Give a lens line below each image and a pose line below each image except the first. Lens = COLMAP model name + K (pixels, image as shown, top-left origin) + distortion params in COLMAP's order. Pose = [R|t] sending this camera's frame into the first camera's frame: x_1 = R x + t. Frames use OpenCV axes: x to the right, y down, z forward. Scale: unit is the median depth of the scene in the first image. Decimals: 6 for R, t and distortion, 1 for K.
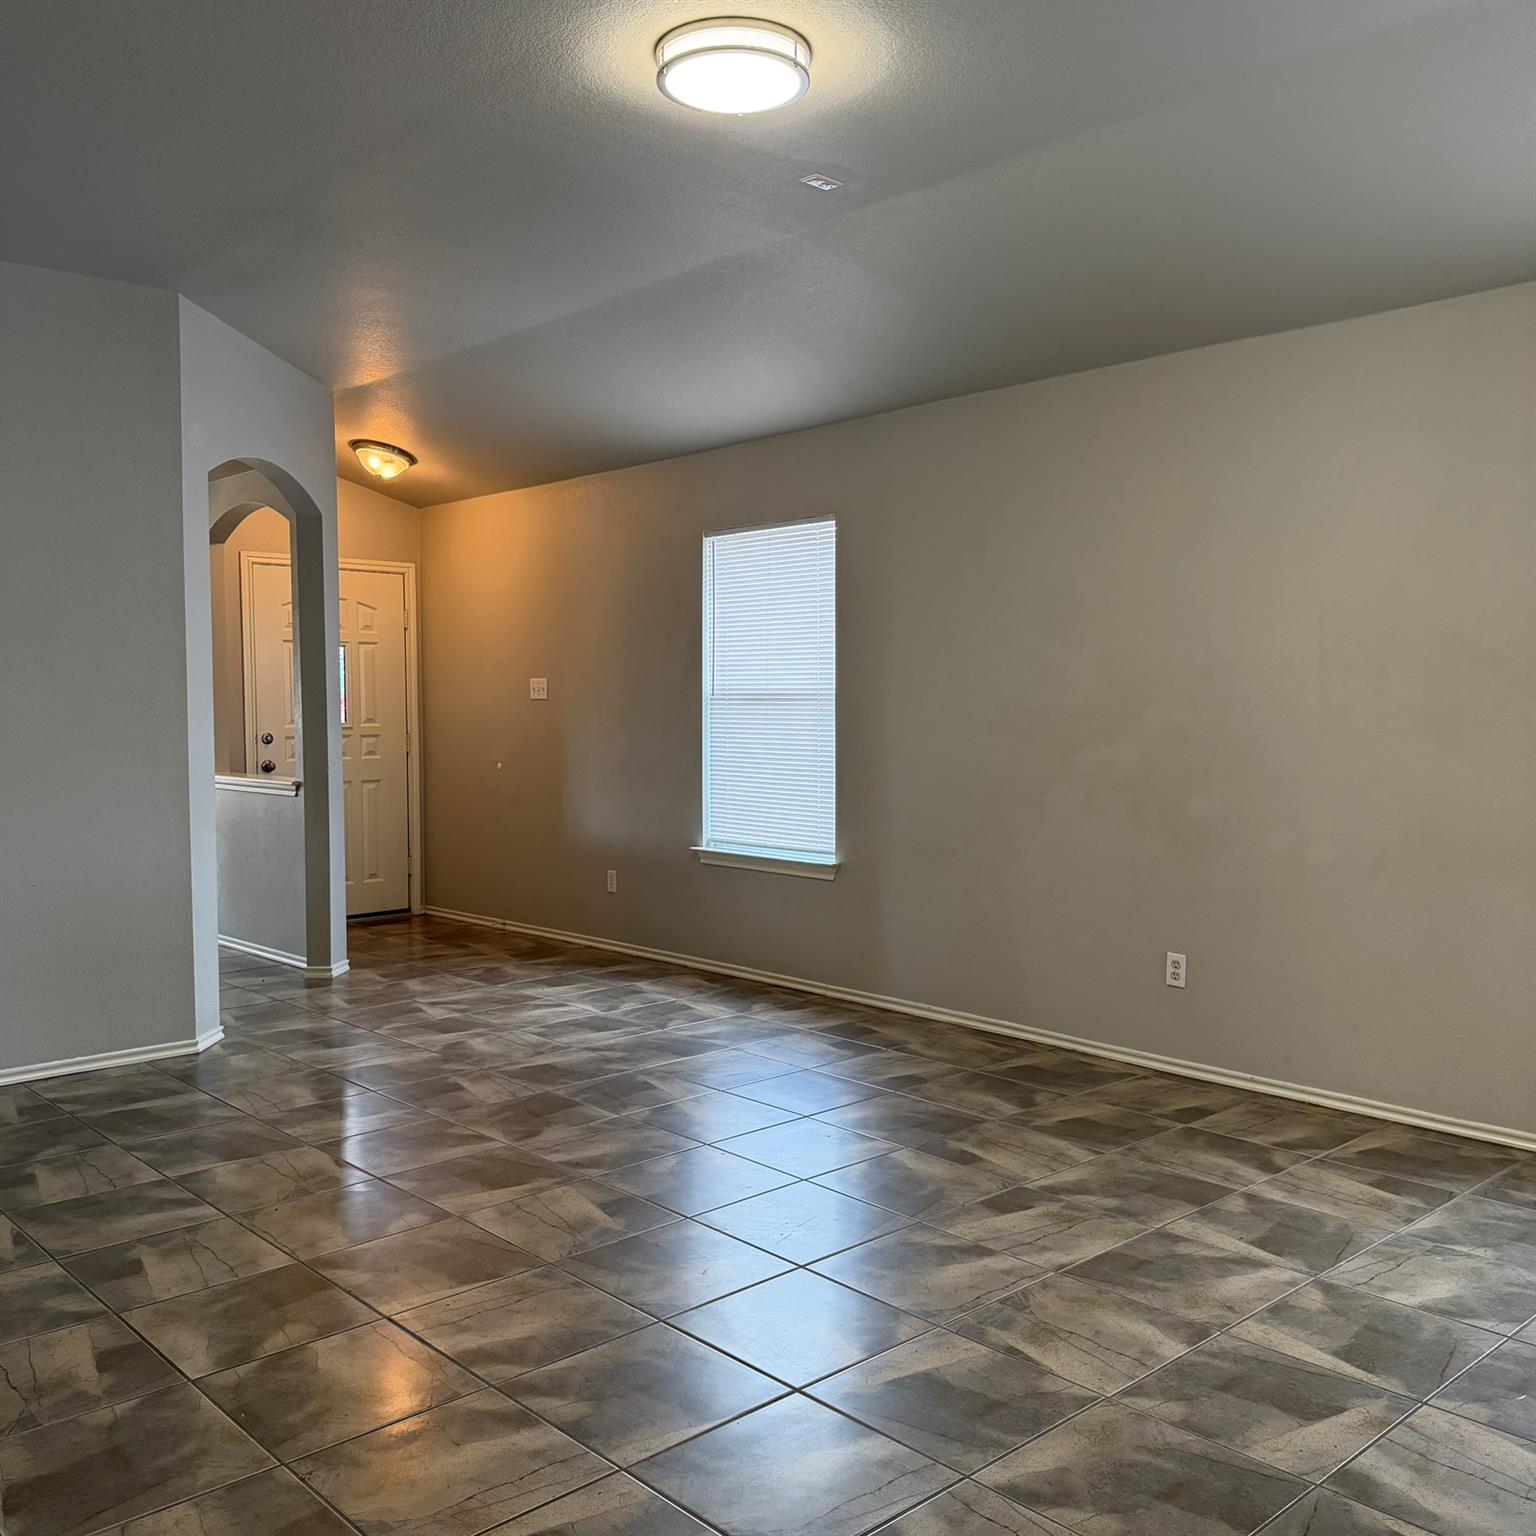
lens RADIAL K [[1417.4, 0, 770.8], [0, 1417.4, 751.9], [0, 0, 1]] dist [0.130531, -0.248460]
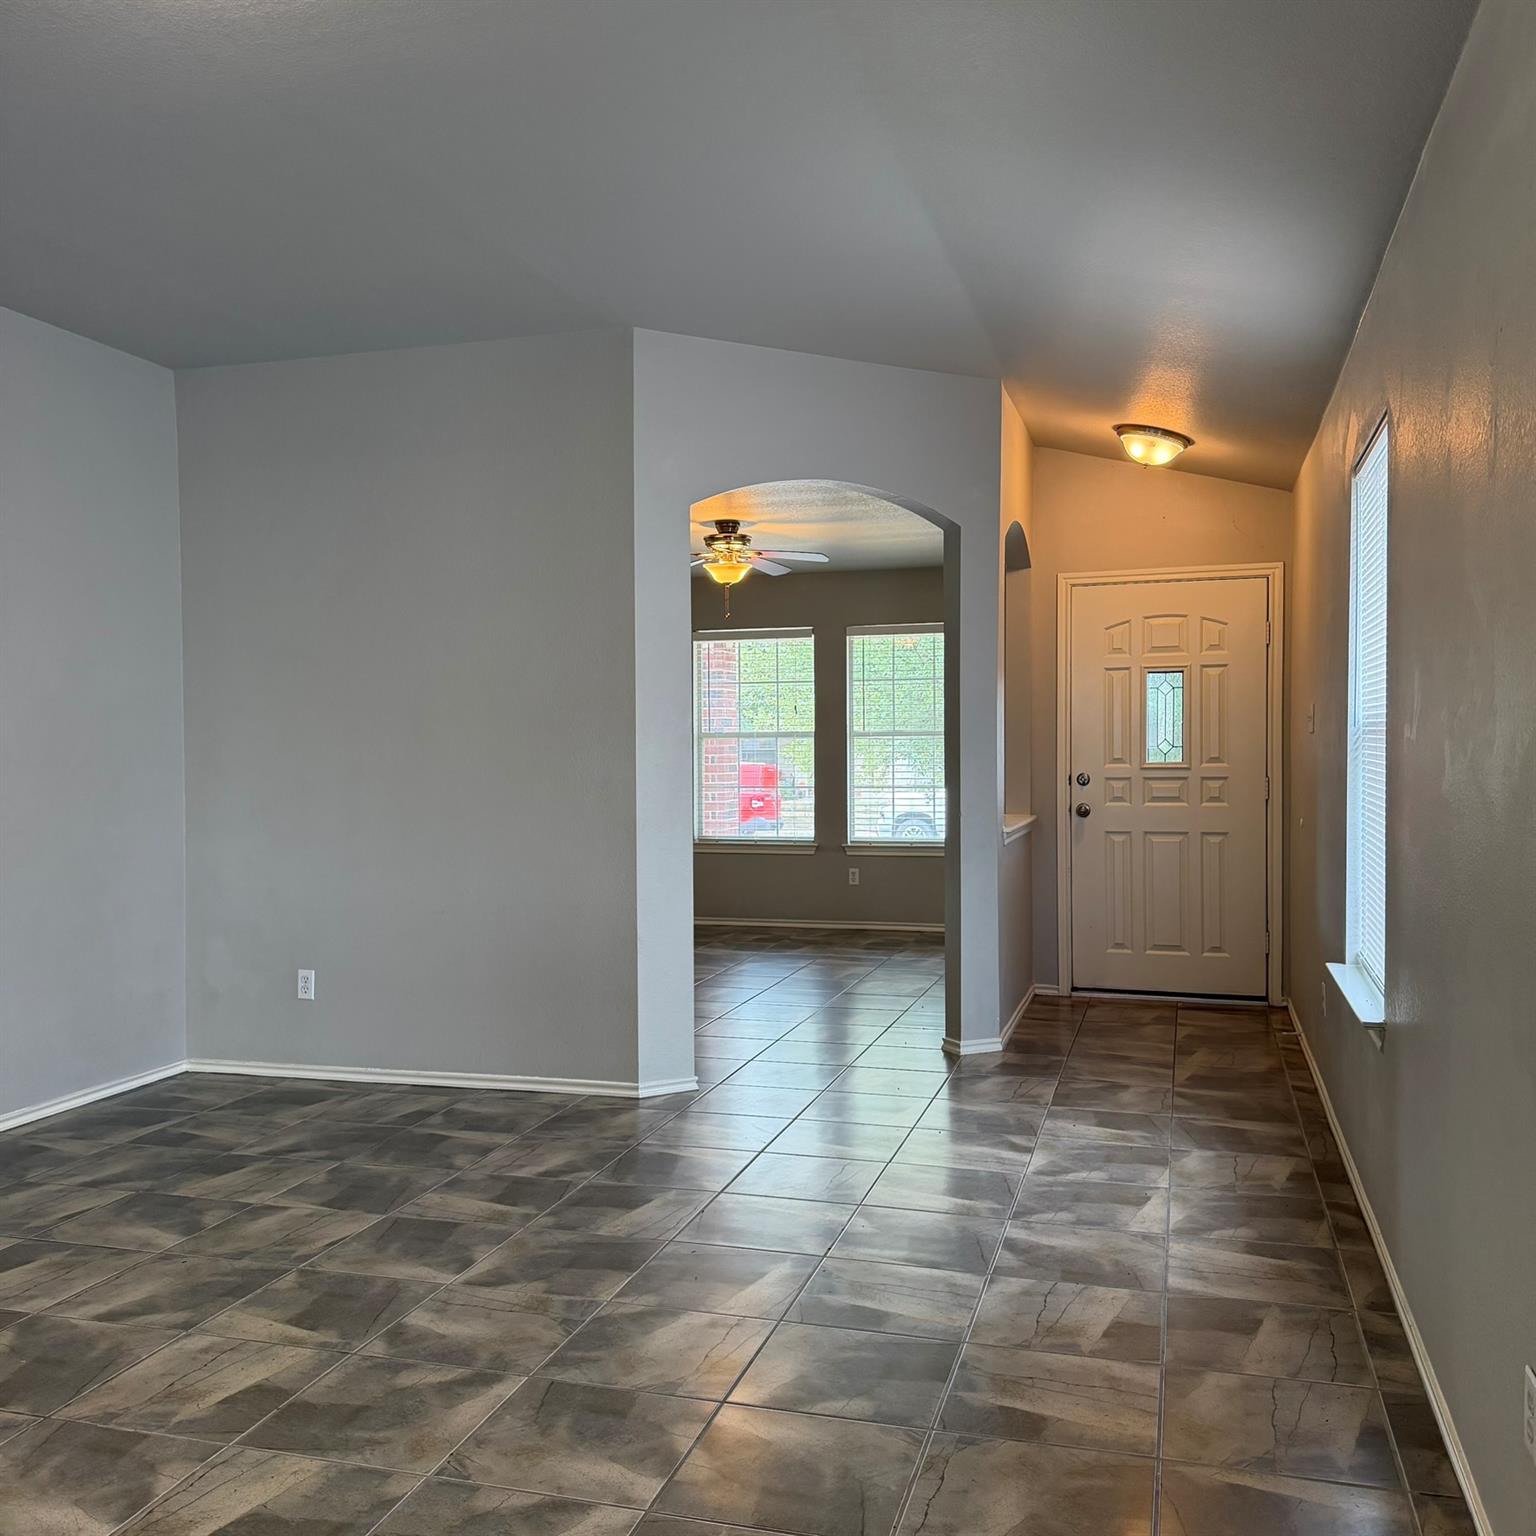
lens RADIAL K [[1424.8, 0, 768.0], [0, 1424.8, 768.0], [0, 0, 1]] dist [0.127061, -0.225112]
pose [[0.512534, 0.015388, -0.858529, 0.597455], [-0.025866, 0.999662, 0.002476, -0.025431], [0.858277, 0.020938, 0.512759, 0.710302]]
